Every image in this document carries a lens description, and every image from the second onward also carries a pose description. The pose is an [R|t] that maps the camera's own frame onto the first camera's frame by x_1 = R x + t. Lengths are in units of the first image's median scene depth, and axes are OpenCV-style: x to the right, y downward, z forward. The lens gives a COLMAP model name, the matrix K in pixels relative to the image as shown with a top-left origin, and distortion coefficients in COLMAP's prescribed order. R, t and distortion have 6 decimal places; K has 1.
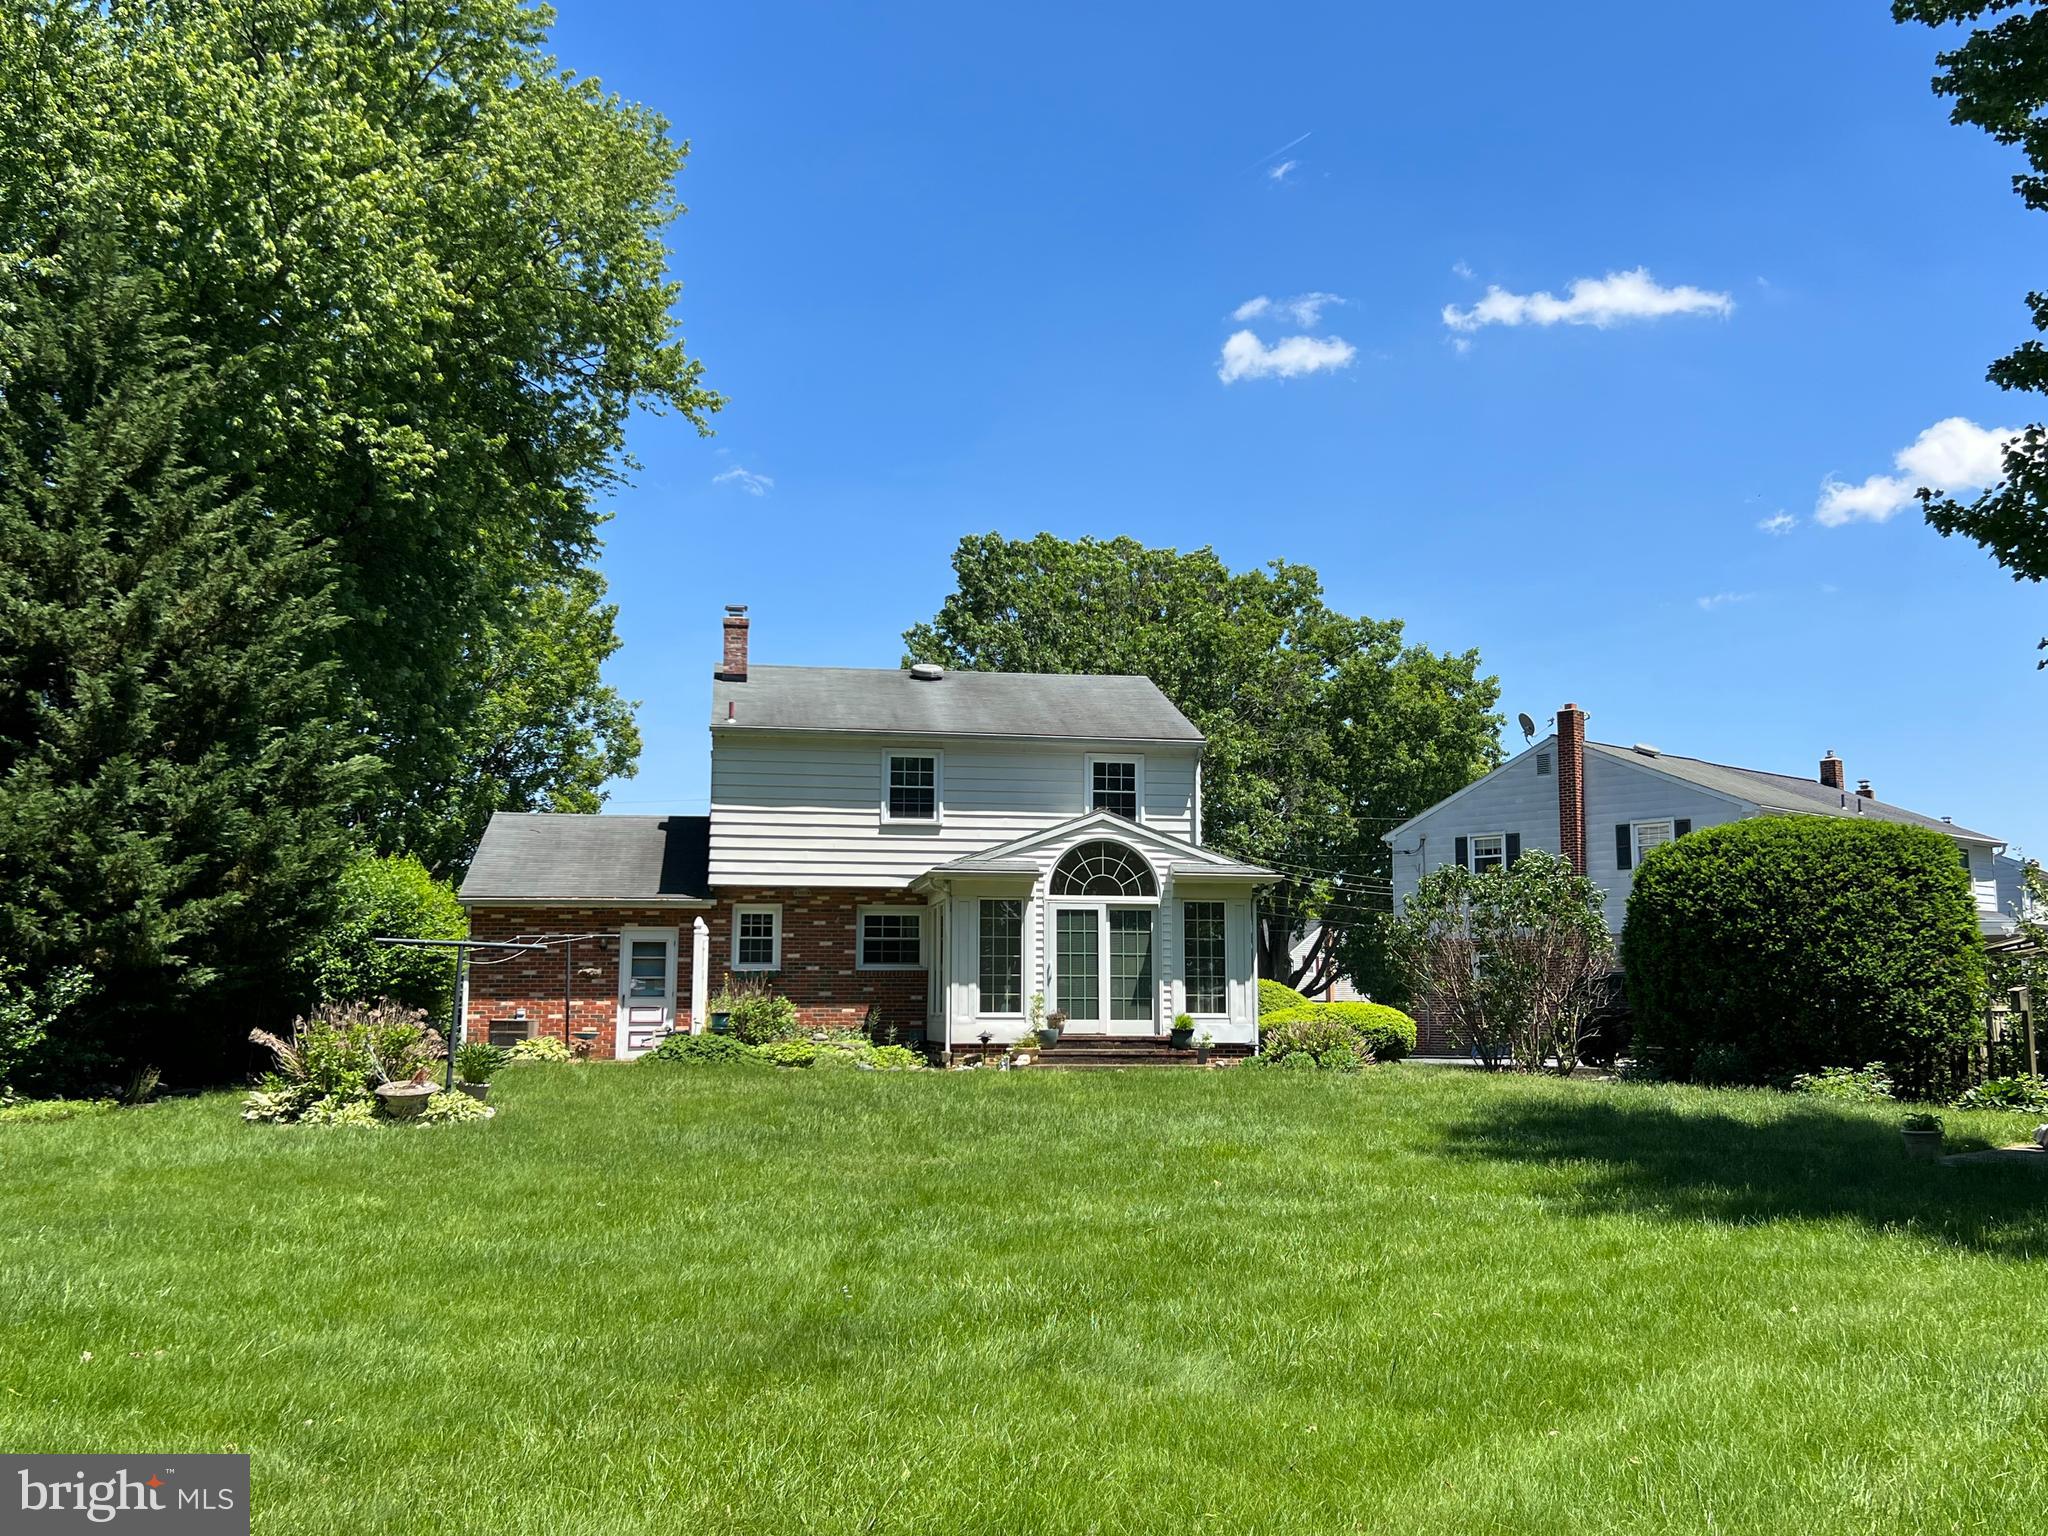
lens RADIAL K [[1844.6, 0, 1023.0], [0, 1844.6, 760.0], [0, 0, 1]] dist [0.061820, -0.005029]
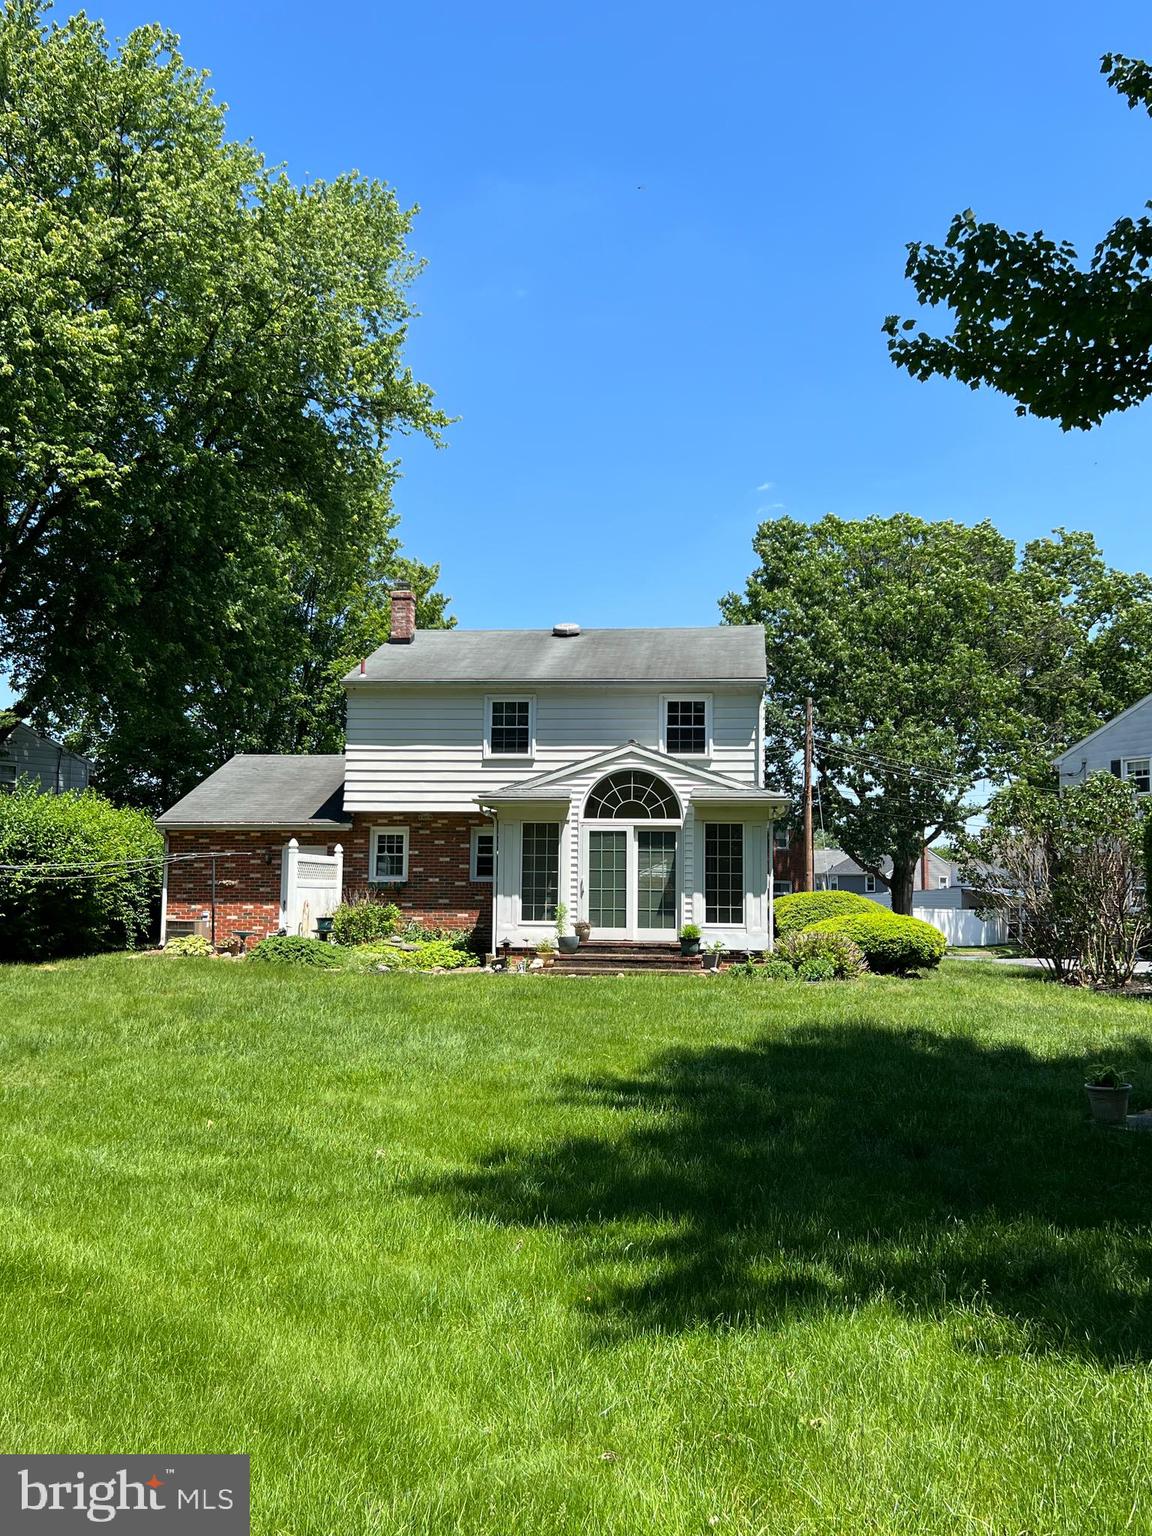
lens RADIAL K [[1383.4, 0, 576.0], [0, 1383.4, 768.0], [0, 0, 1]] dist [0.061820, -0.005029]
pose [[0.962167, -0.017063, -0.271926, 0.240292], [0.028146, 0.998922, 0.036911, 0.010321], [0.271003, -0.043168, 0.961610, 0.175882]]
